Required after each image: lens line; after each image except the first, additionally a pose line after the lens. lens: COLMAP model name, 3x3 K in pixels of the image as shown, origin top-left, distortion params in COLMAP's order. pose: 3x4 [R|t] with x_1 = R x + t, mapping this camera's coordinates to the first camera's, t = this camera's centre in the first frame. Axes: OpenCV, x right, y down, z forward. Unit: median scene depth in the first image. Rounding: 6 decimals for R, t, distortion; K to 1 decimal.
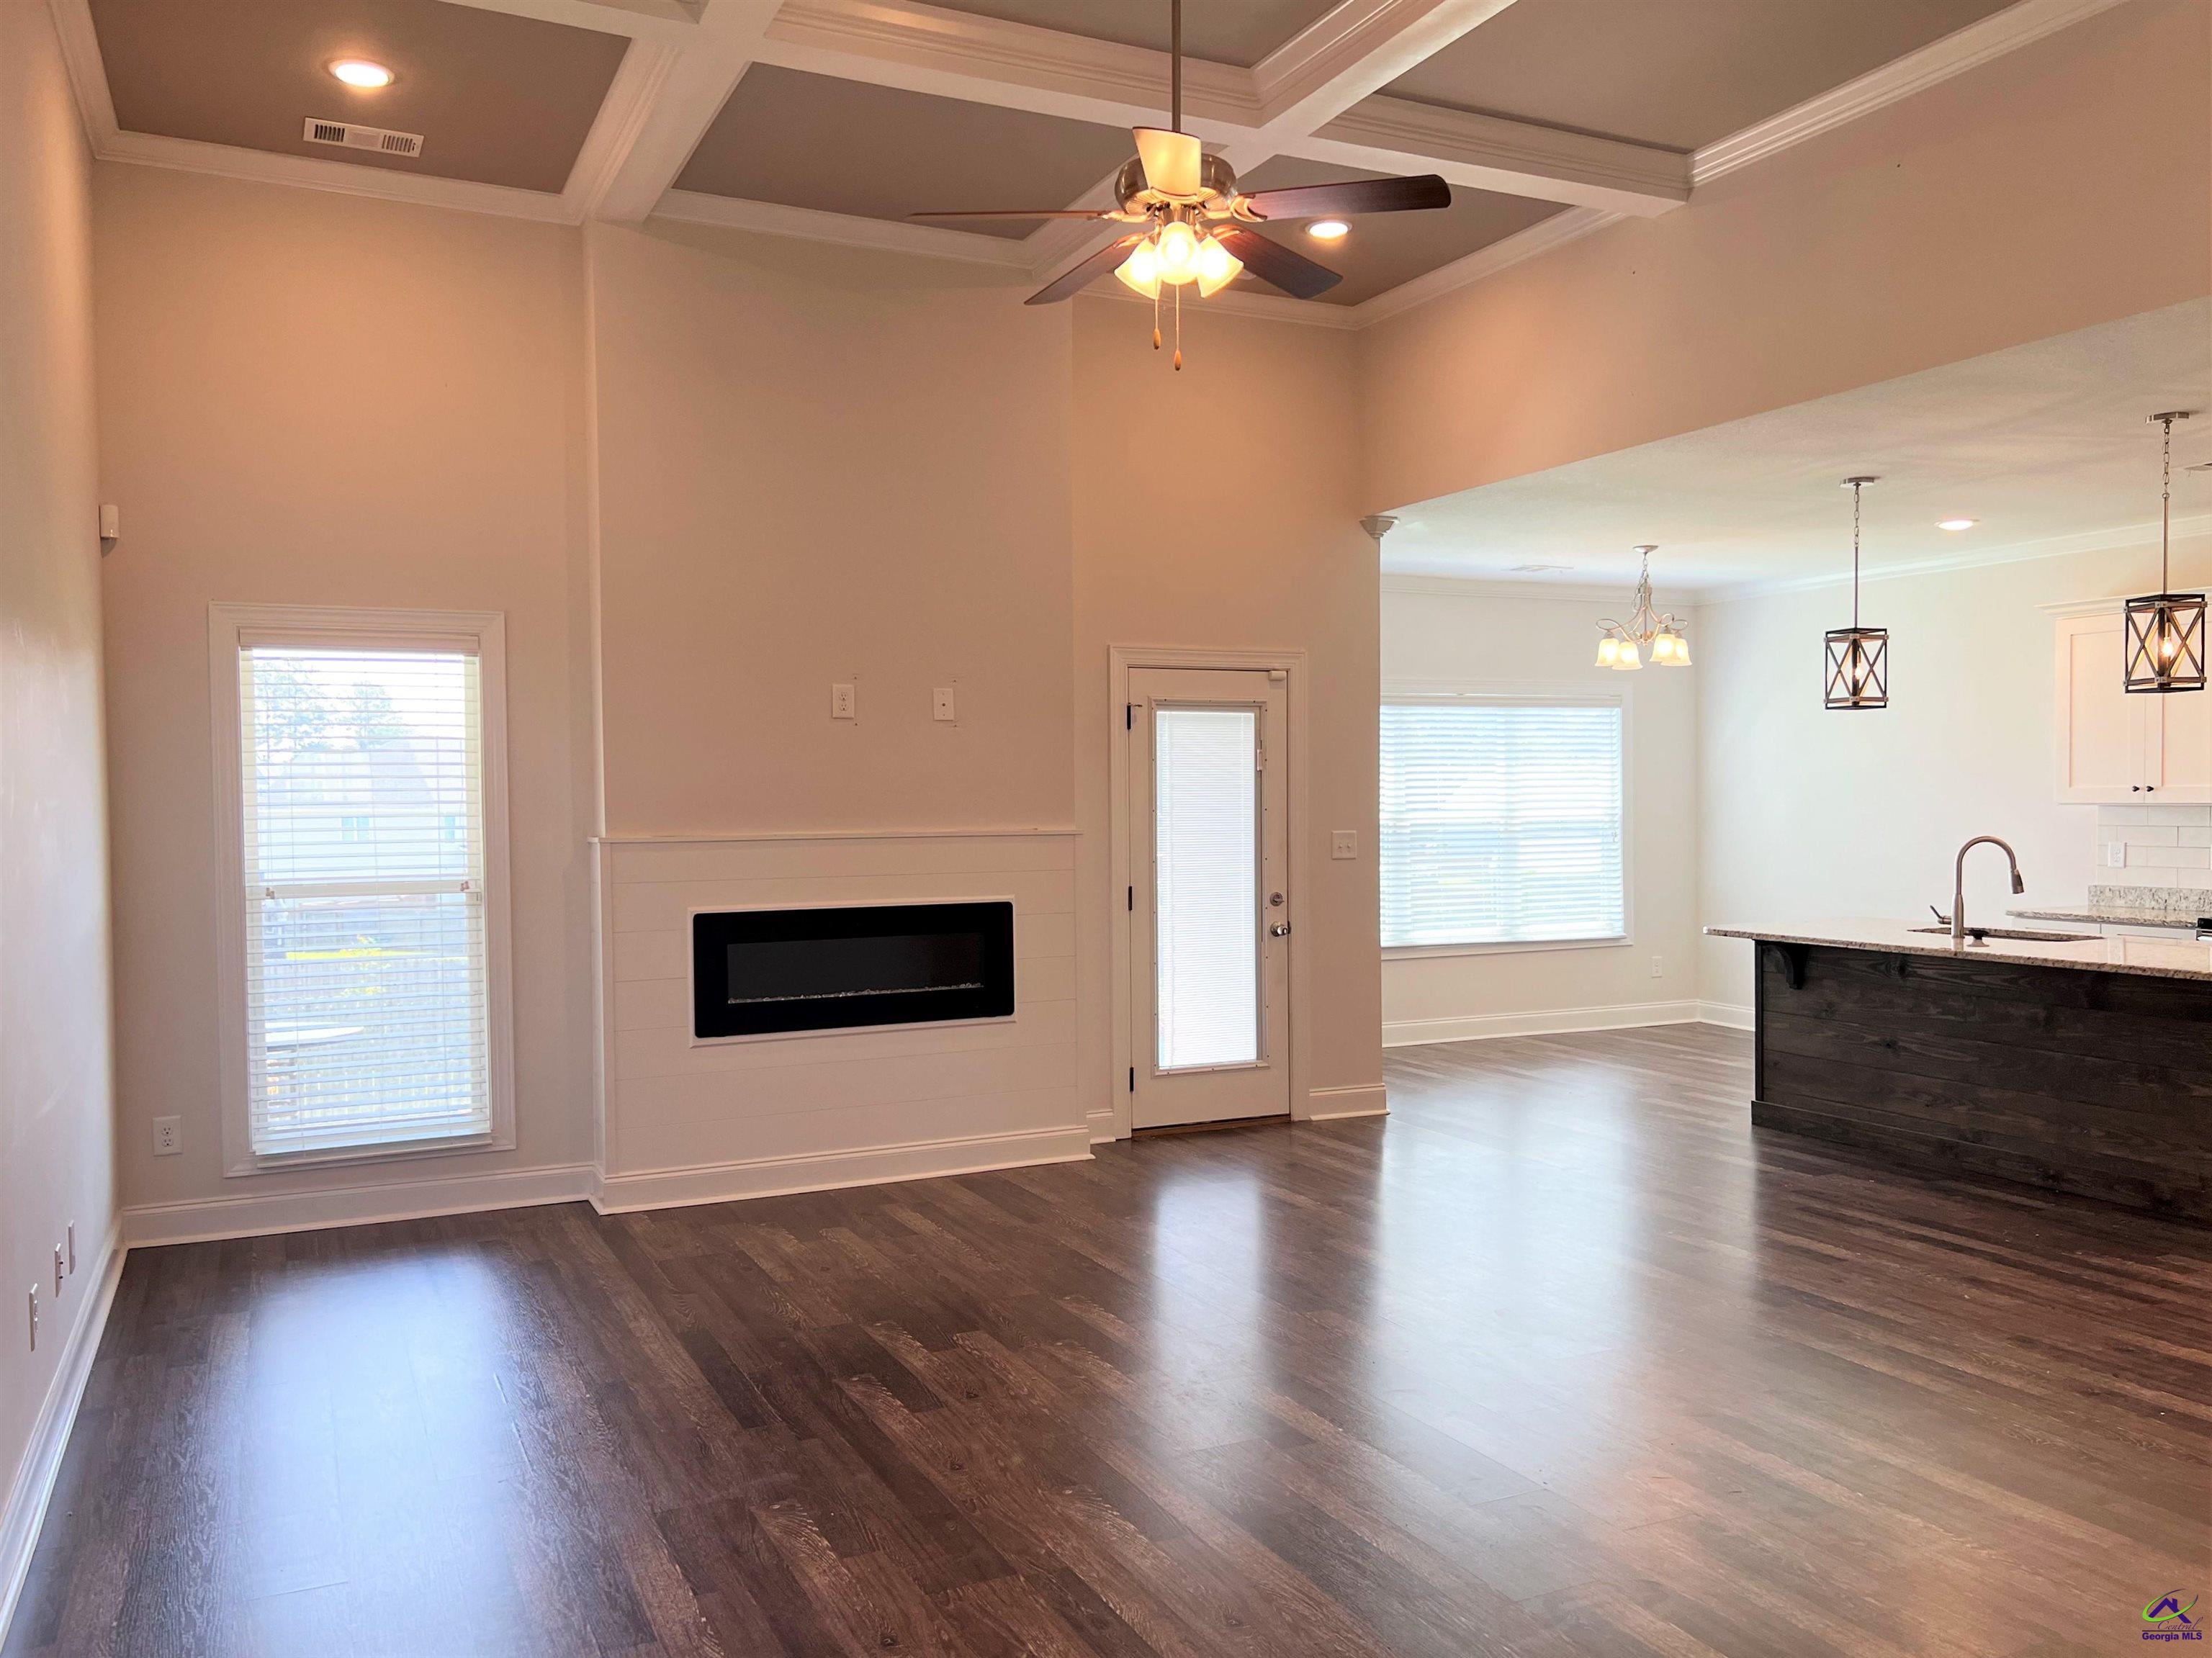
lens RADIAL K [[1672.8, 0, 1109.5], [0, 1672.8, 846.1], [0, 0, 1]] dist [0.057840, -0.064837]
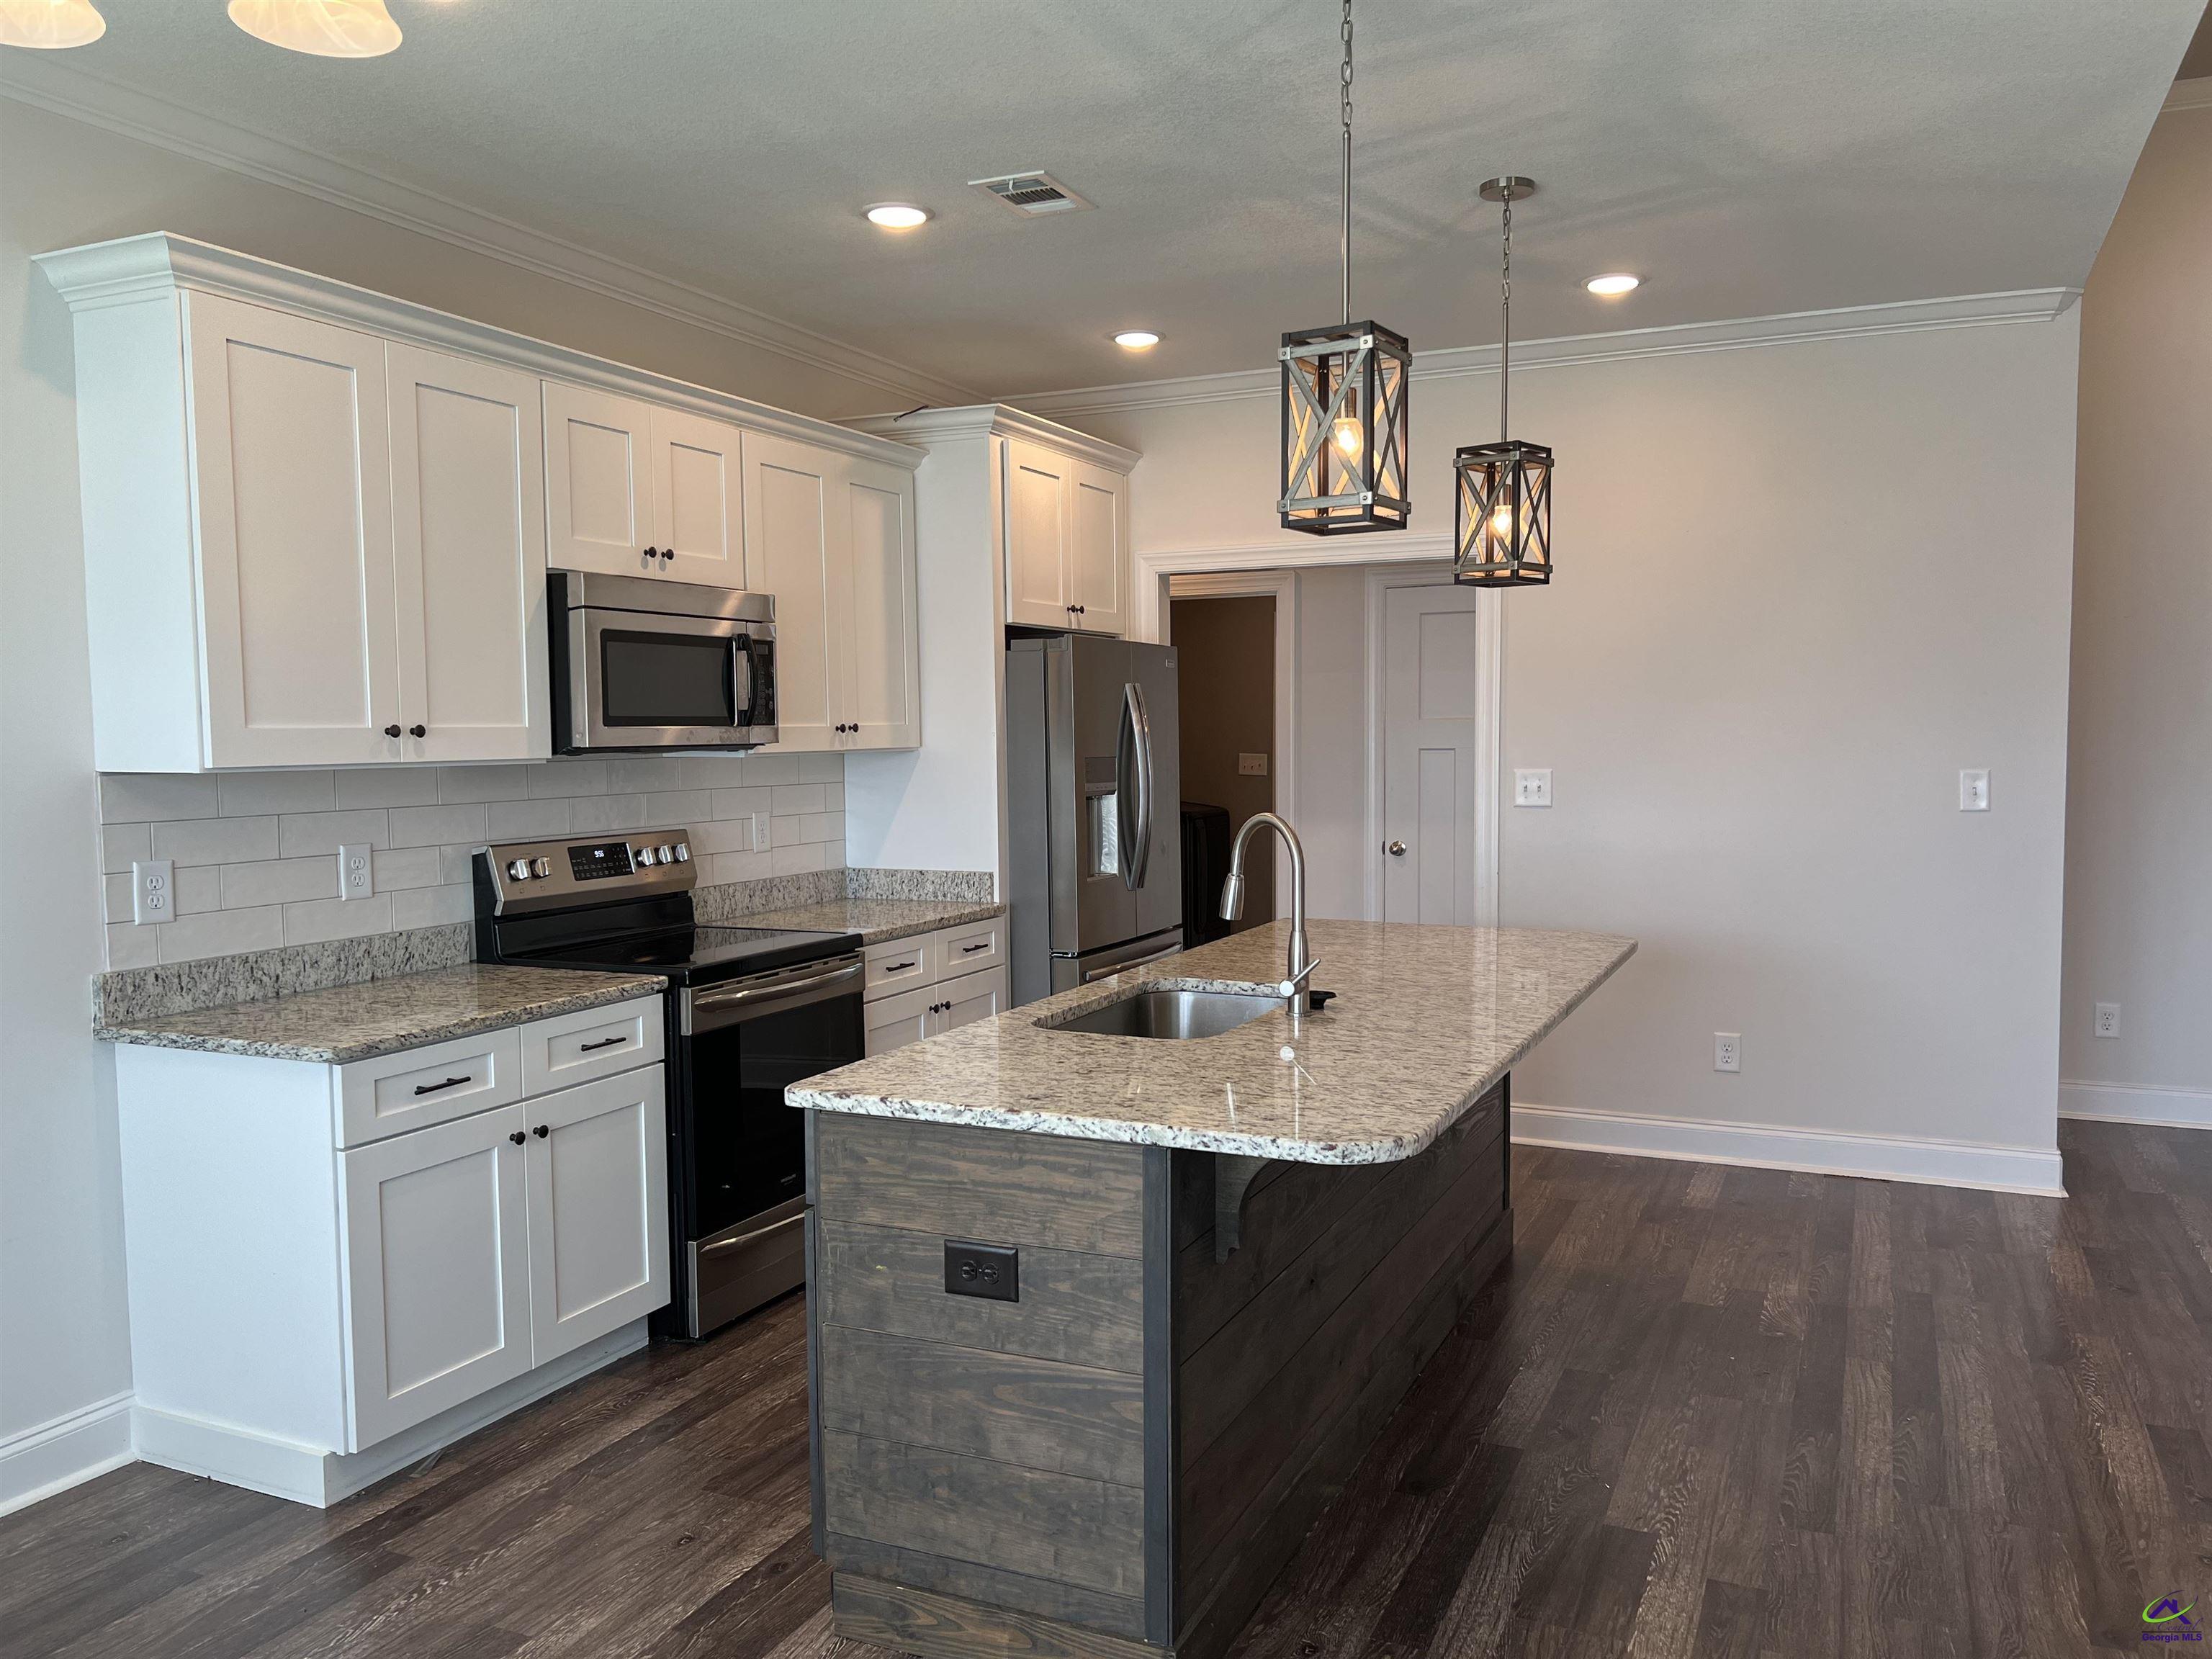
lens RADIAL K [[1672.9, 0, 1109.5], [0, 1672.9, 846.6], [0, 0, 1]] dist [0.057840, -0.064837]
pose [[-0.635238, -0.036180, 0.771469, 0.153420], [0.043715, 0.995616, 0.082687, -0.036860], [-0.771078, 0.086251, -0.630872, 1.321040]]
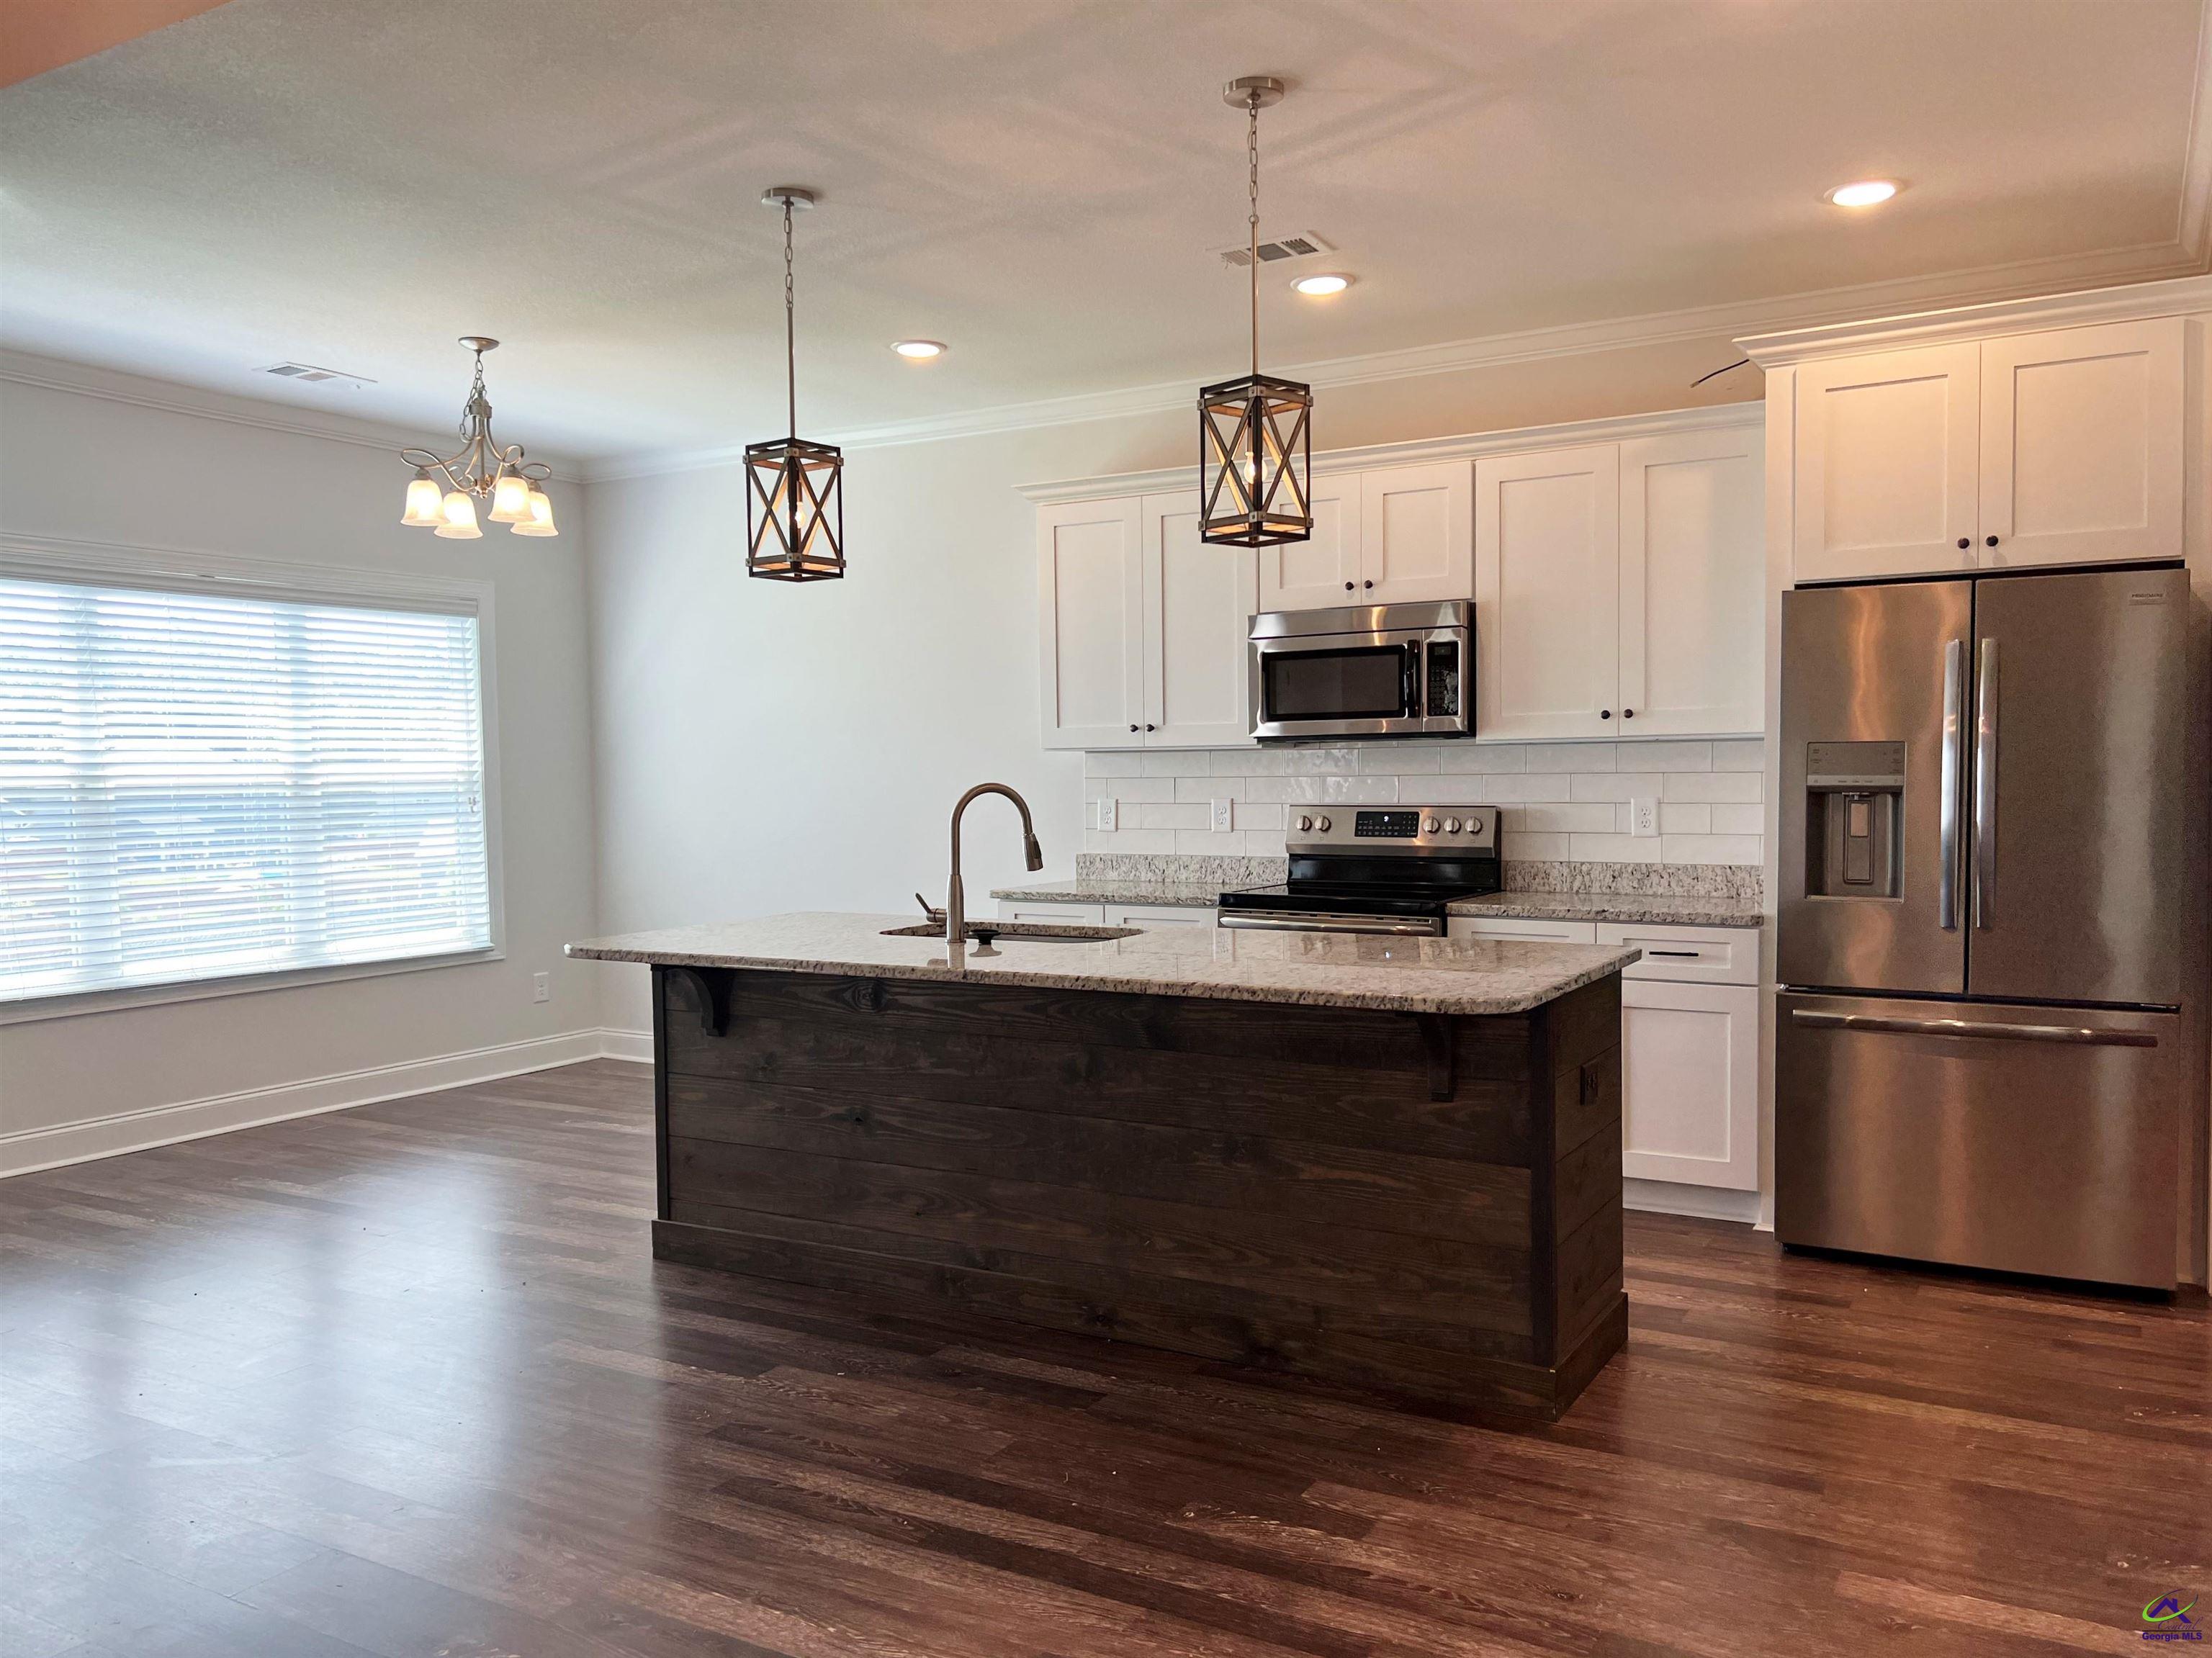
lens RADIAL K [[1687.1, 0, 1114.9], [0, 1687.1, 844.0], [0, 0, 1]] dist [0.175224, -0.392261]
pose [[0.822604, -0.025741, 0.568031, 0.185836], [0.020663, 0.999668, 0.015377, 0.008261], [-0.568238, -0.000912, 0.822863, 0.431237]]
